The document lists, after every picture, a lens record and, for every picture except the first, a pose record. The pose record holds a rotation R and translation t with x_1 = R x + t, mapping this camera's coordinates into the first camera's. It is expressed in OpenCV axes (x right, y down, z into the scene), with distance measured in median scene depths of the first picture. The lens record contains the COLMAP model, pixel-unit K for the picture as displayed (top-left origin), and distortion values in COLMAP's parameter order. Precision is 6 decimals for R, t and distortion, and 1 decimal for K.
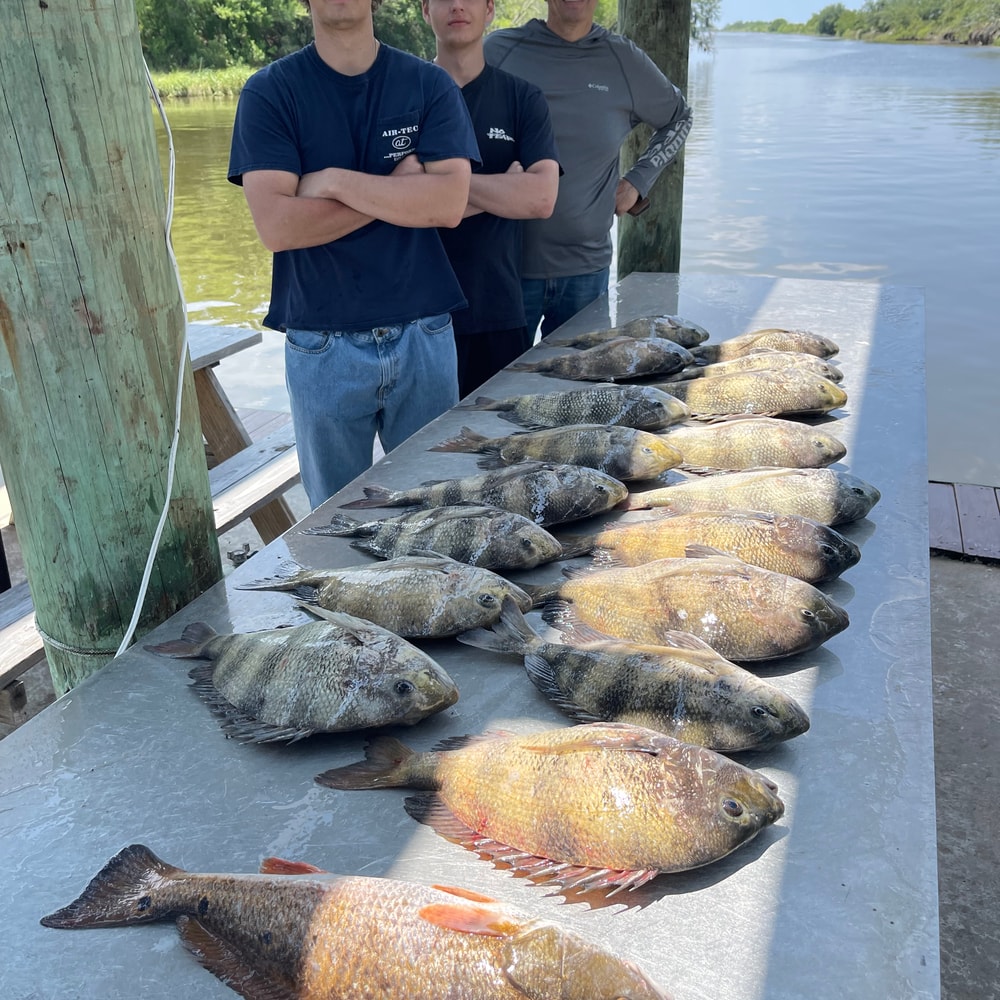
lens RADIAL K [[1059.4, 0, 513.2], [0, 1059.4, 492.7], [0, 0, 1]] dist [0.012262, 0.020046]
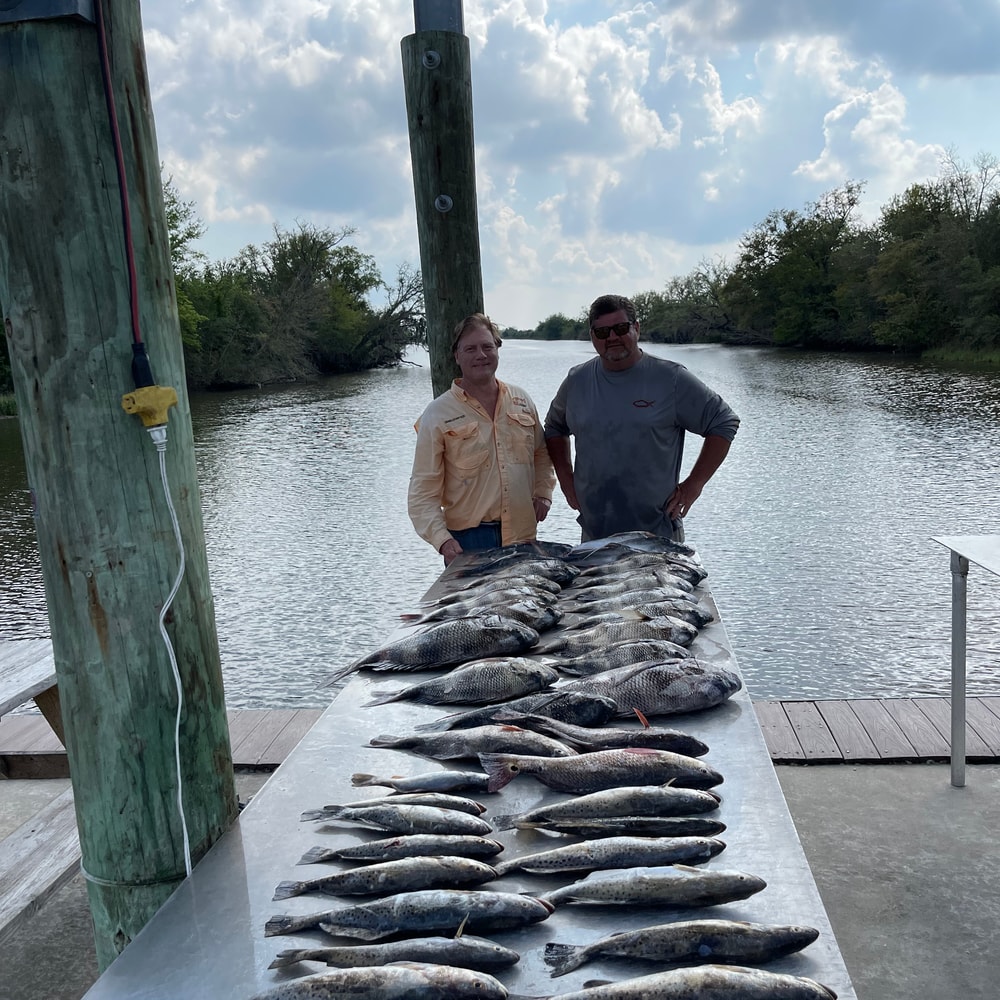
lens RADIAL K [[1059.4, 0, 513.2], [0, 1059.4, 492.7], [0, 0, 1]] dist [0.012262, 0.020046]
pose [[0.972367, -0.075484, 0.220917, -0.258493], [0.130769, 0.960006, -0.247564, 0.080608], [-0.193394, 0.269612, 0.943349, -0.388556]]
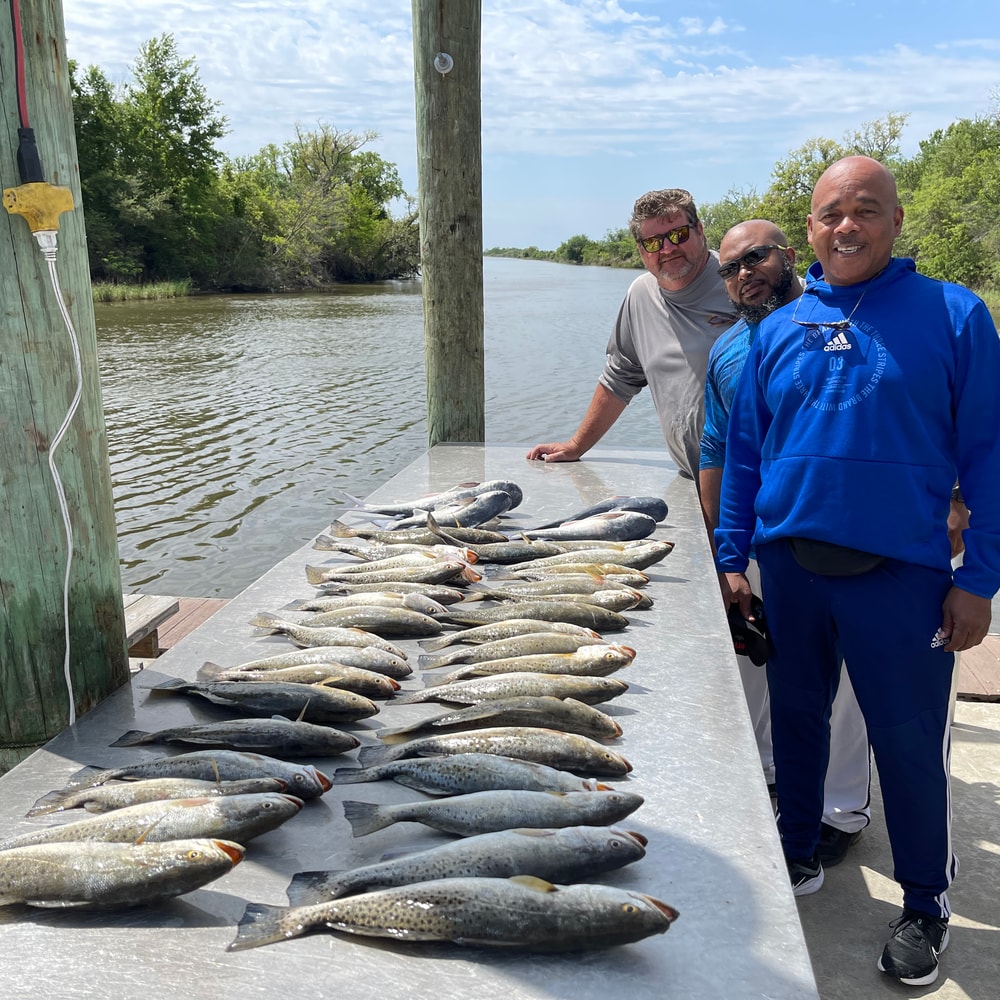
lens RADIAL K [[1057.5, 0, 500.0], [0, 1057.5, 500.0], [0, 0, 1]] dist [0.030553, 0.011587]
pose [[0.979826, -0.028121, 0.197865, -0.140984], [0.063032, 0.983003, -0.172429, 0.132066], [-0.189653, 0.181422, 0.964944, -0.188436]]
